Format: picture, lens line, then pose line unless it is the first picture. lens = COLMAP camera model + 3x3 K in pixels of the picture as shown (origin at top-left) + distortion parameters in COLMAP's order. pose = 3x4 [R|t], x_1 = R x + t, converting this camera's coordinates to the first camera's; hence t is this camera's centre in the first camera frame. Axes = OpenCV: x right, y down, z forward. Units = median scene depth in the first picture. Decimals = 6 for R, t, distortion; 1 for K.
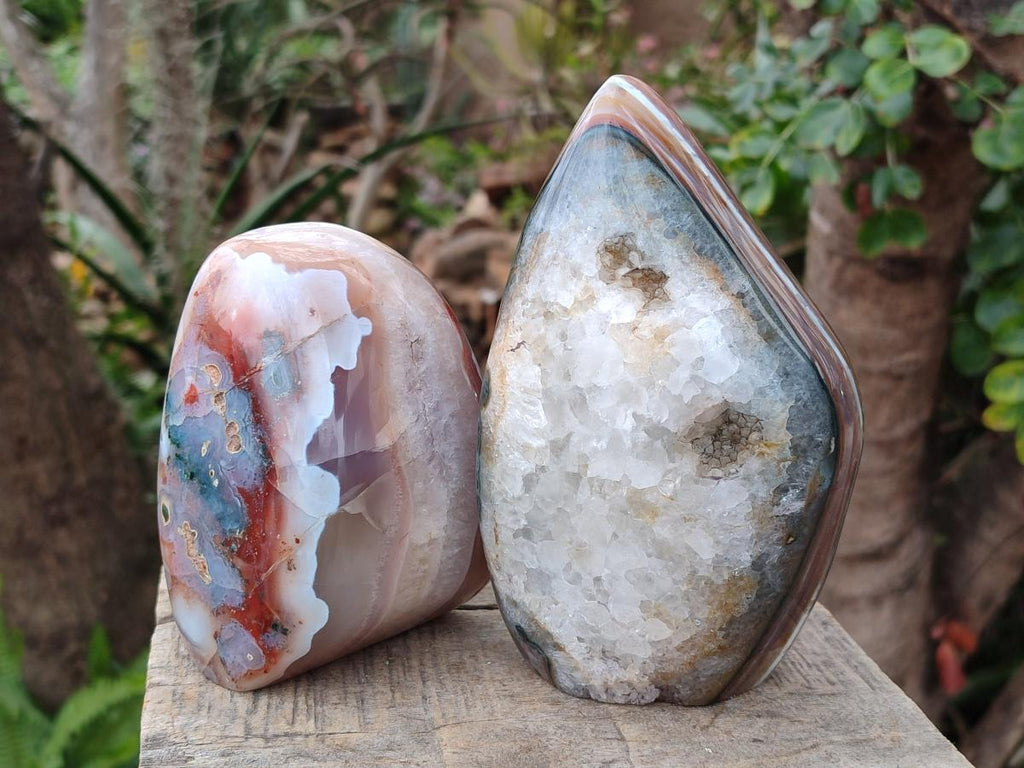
lens RADIAL K [[1570.1, 0, 512.0], [0, 1570.1, 384.0], [0, 0, 1]] dist [0.318595, -2.521119]
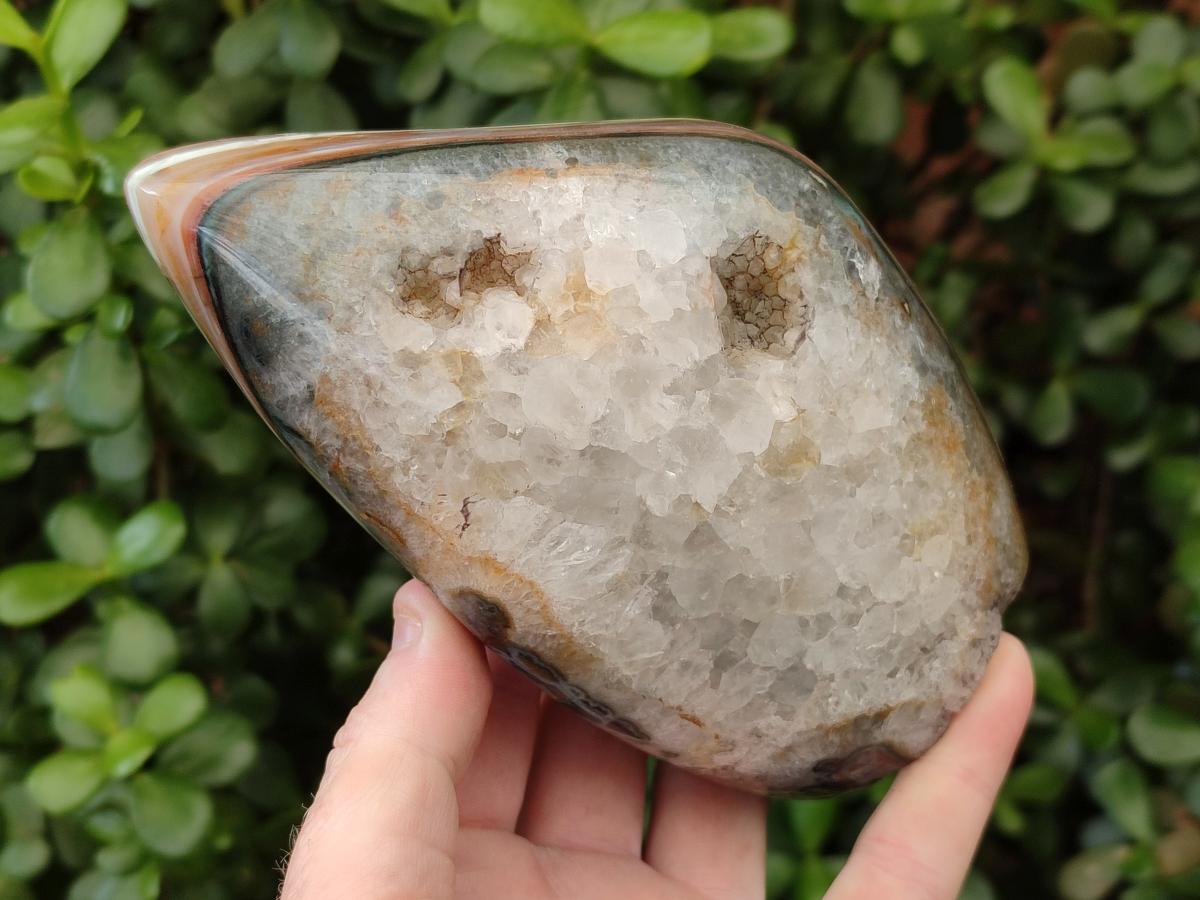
lens RADIAL K [[1840.0, 0, 600.0], [0, 1840.0, 450.0], [0, 0, 1]] dist [0.318595, -2.521119]
pose [[0.419378, -0.828571, 0.370935, -0.218729], [0.857539, 0.495662, 0.137647, -0.090529], [-0.297909, 0.260366, 0.918401, 0.345332]]
